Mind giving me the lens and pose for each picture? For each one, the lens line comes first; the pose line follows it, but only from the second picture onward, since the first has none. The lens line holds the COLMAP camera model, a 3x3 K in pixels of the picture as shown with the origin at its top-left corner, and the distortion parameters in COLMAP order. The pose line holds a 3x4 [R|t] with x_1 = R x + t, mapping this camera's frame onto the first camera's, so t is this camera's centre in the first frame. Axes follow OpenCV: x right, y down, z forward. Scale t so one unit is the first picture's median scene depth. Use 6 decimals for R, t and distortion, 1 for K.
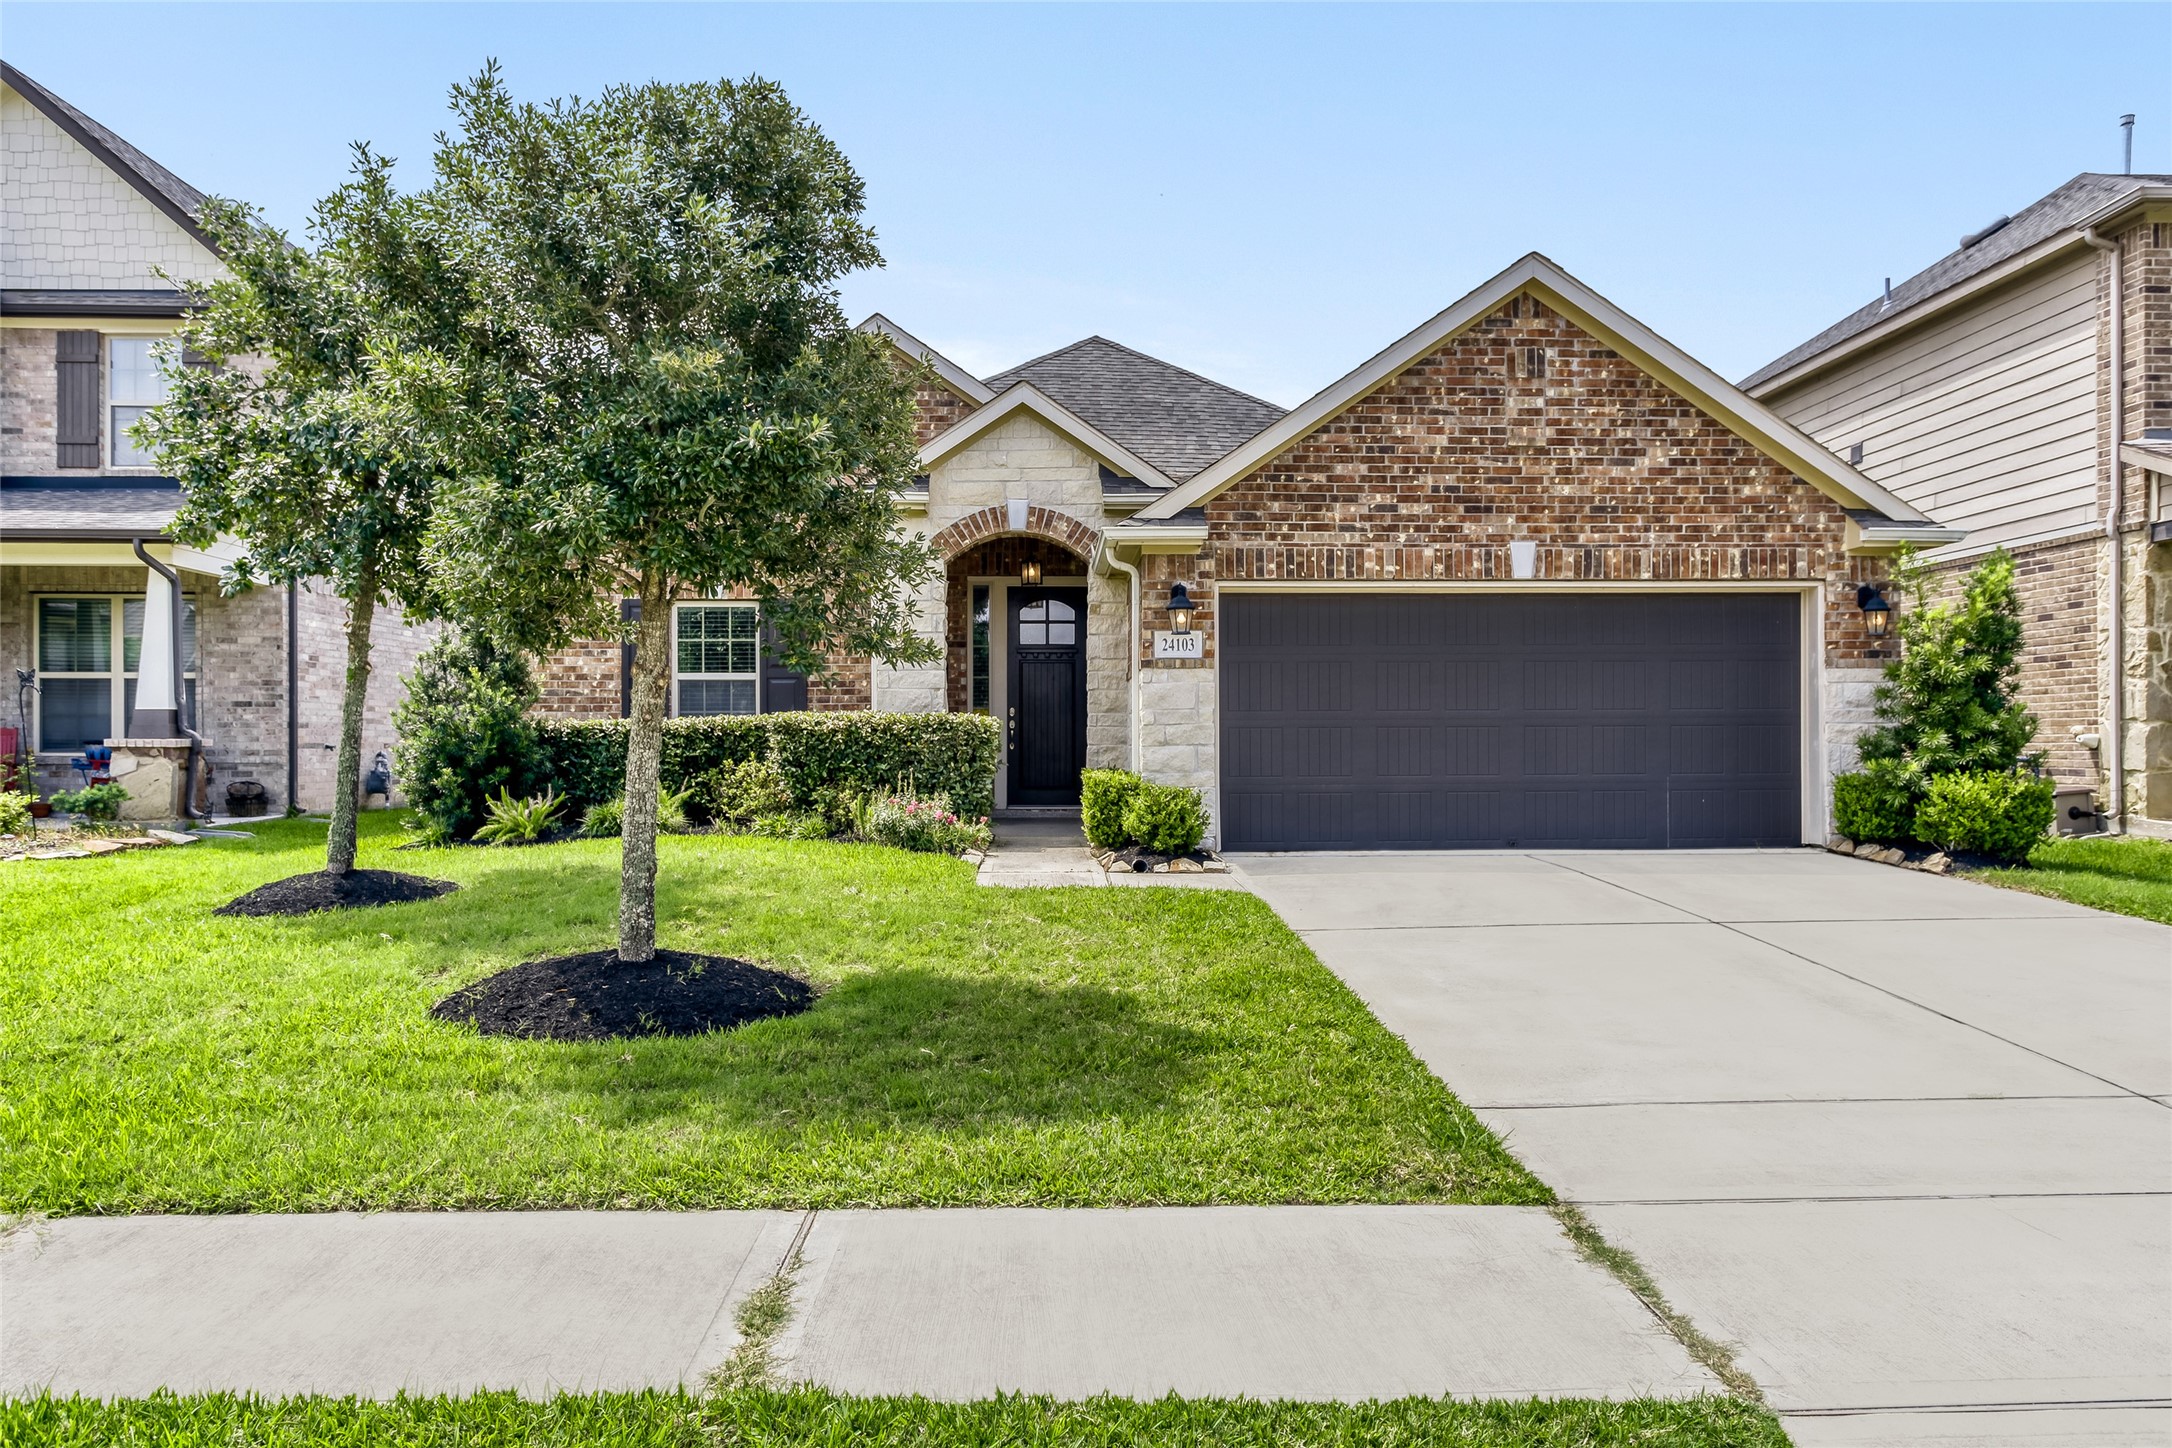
lens RADIAL K [[1468.3, 0, 1064.1], [0, 1468.3, 787.2], [0, 0, 1]] dist [0.000374, 0.005941]
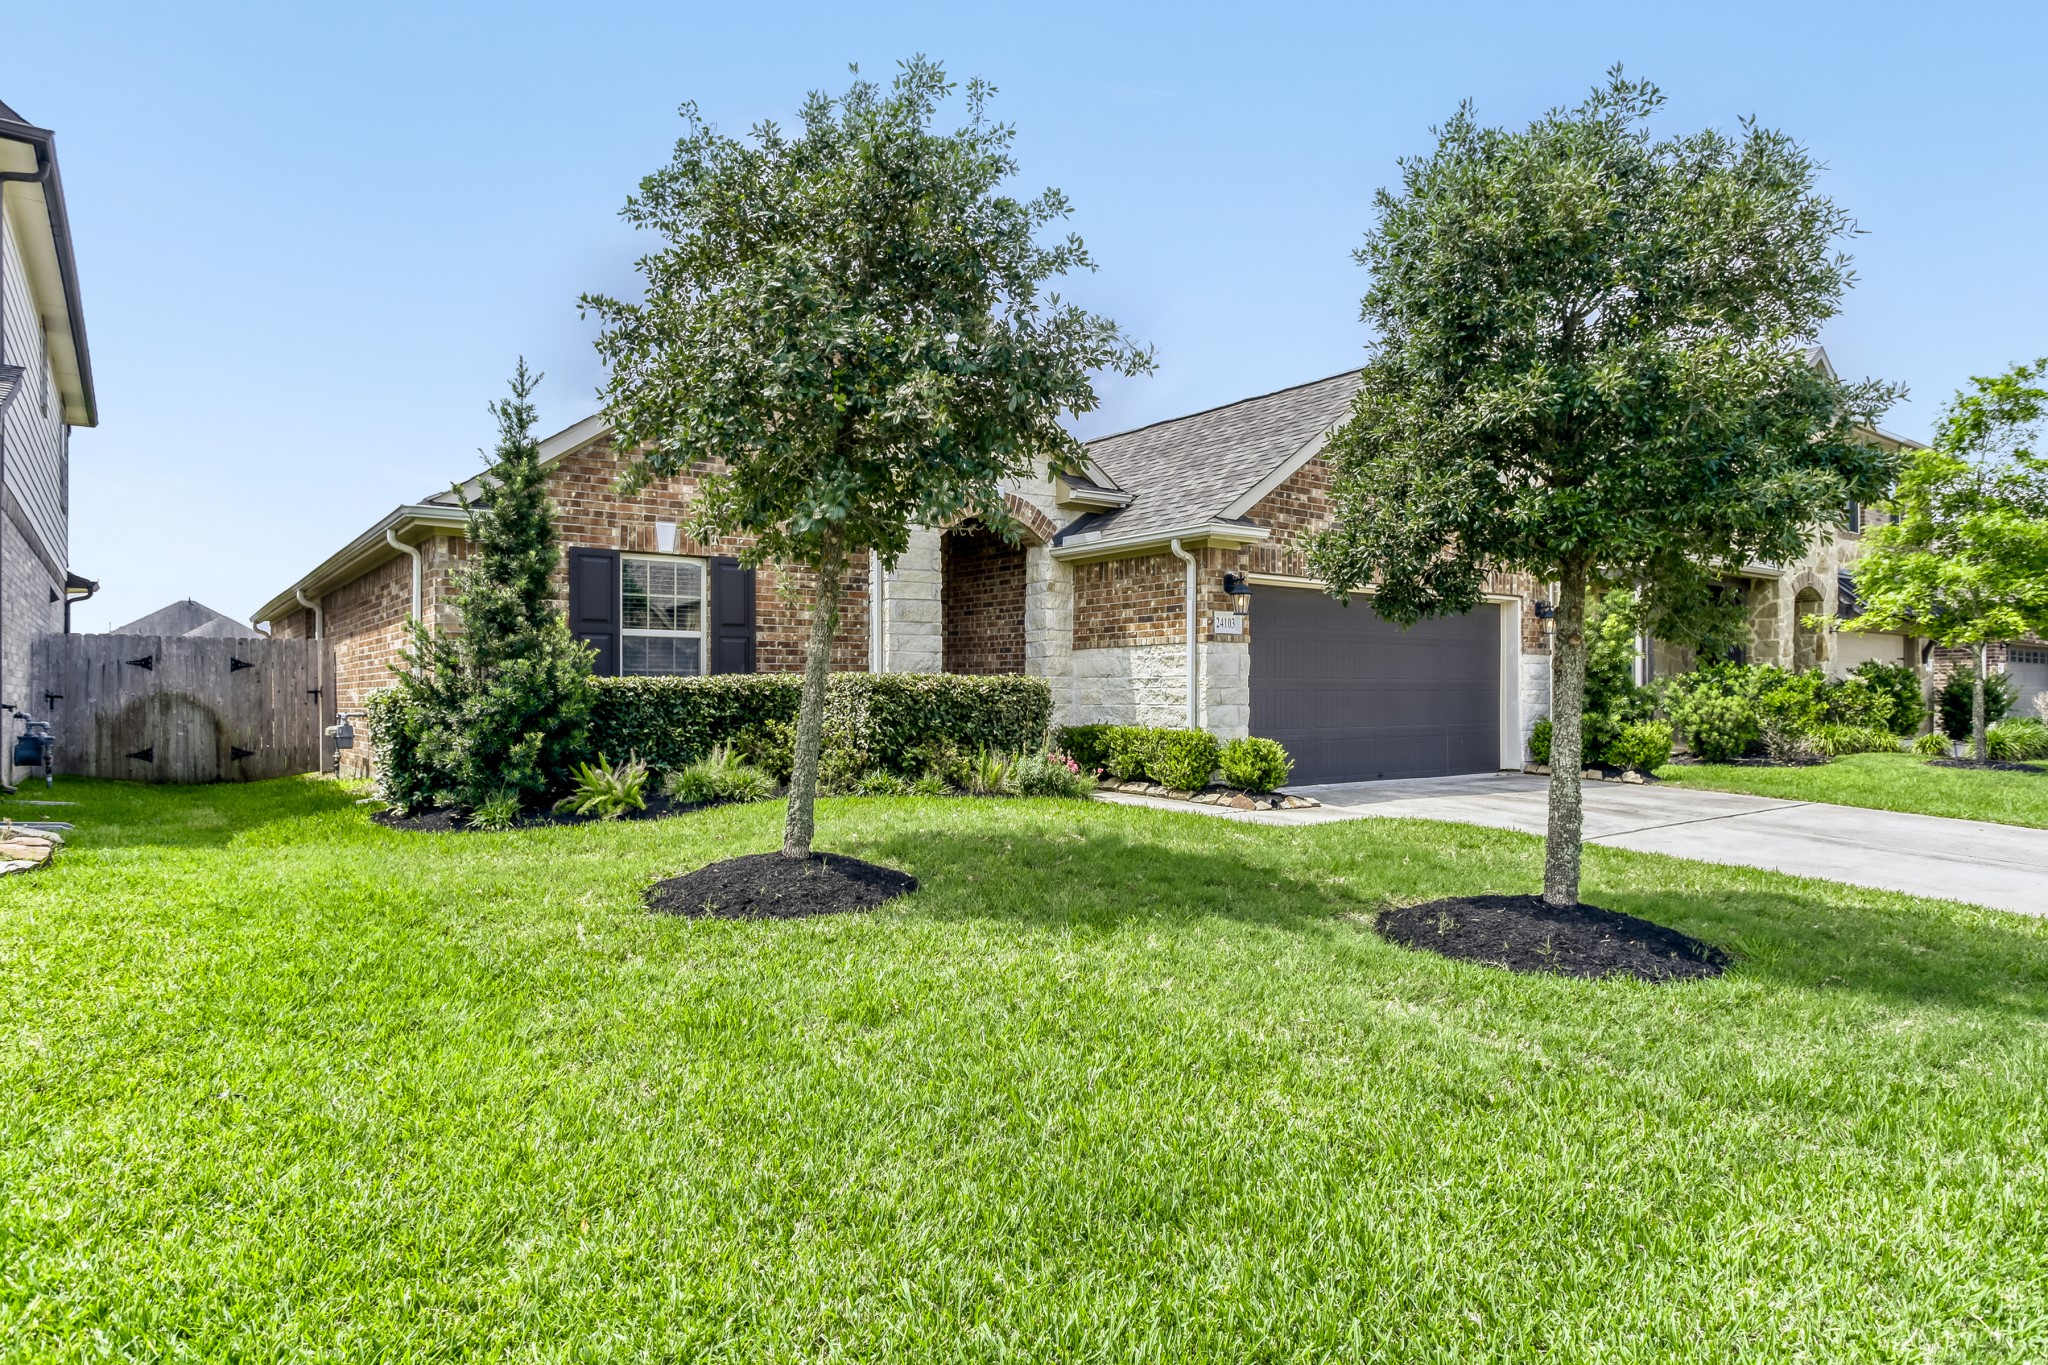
lens RADIAL K [[1208.3, 0, 1027.3], [0, 1208.3, 704.7], [0, 0, 1]] dist [-0.021314, 0.000189]
pose [[0.817984, -0.000956, 0.575240, -0.631289], [0.016368, 0.999632, -0.021613, -0.009970], [-0.575008, 0.027095, 0.817699, 0.275306]]
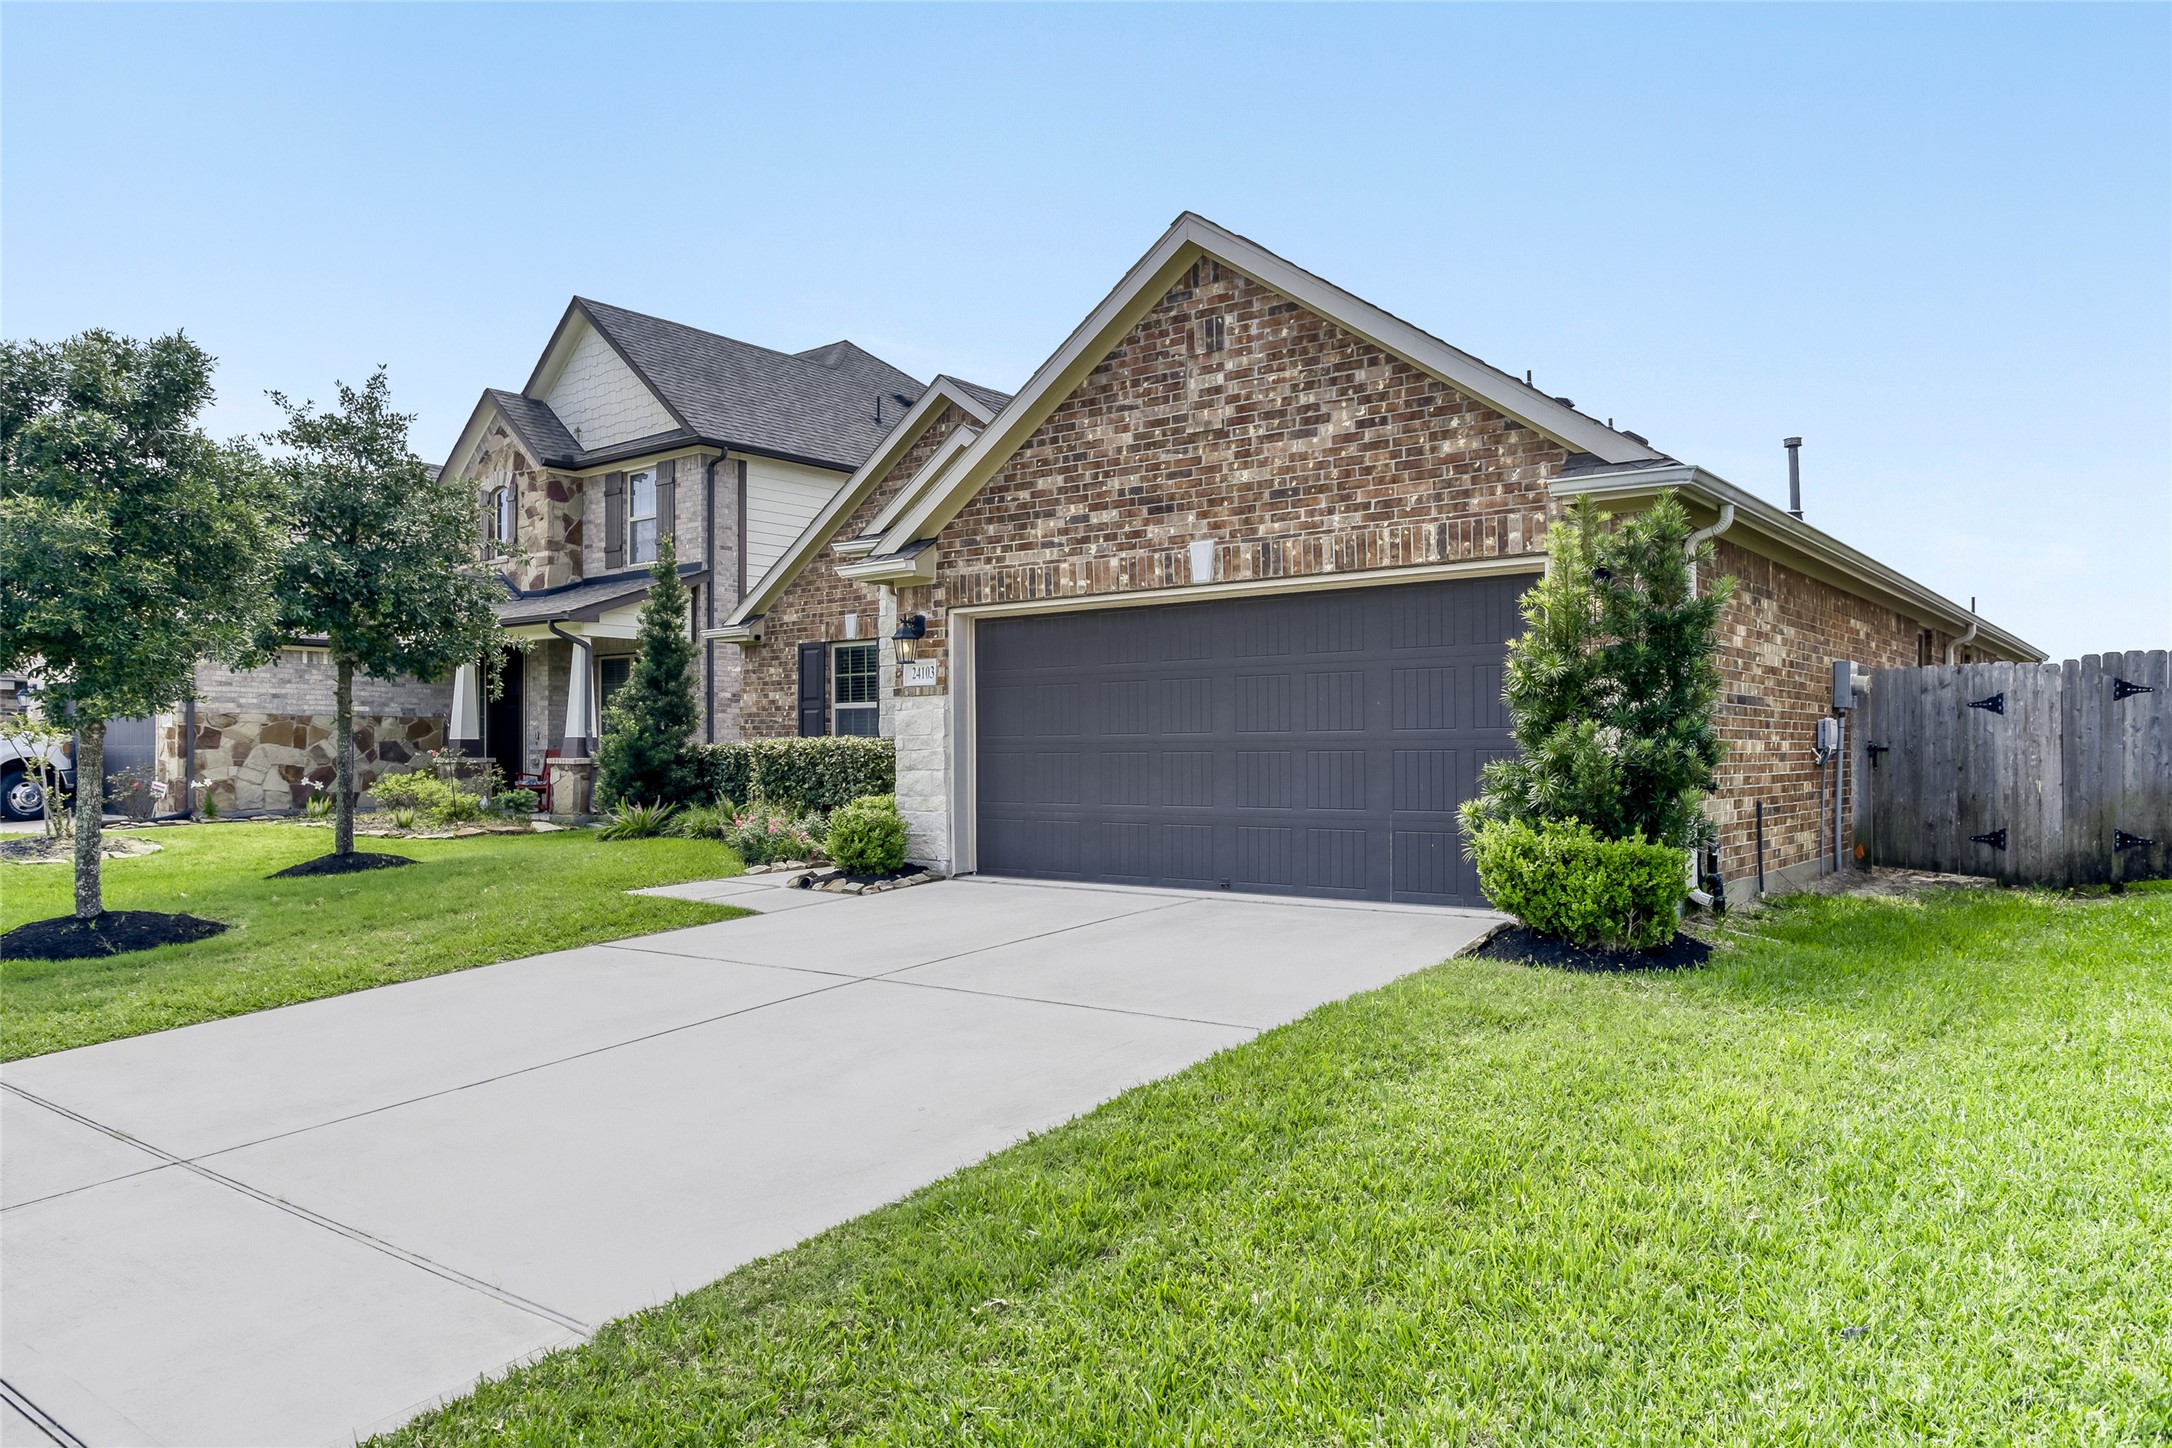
lens RADIAL K [[1468.3, 0, 1039.5], [0, 1468.3, 807.3], [0, 0, 1]] dist [0.000374, 0.005941]
pose [[0.752206, 0.024476, -0.658473, 0.819168], [-0.018823, 0.999700, 0.015657, -0.019856], [0.658659, 0.000618, 0.752441, 0.274564]]
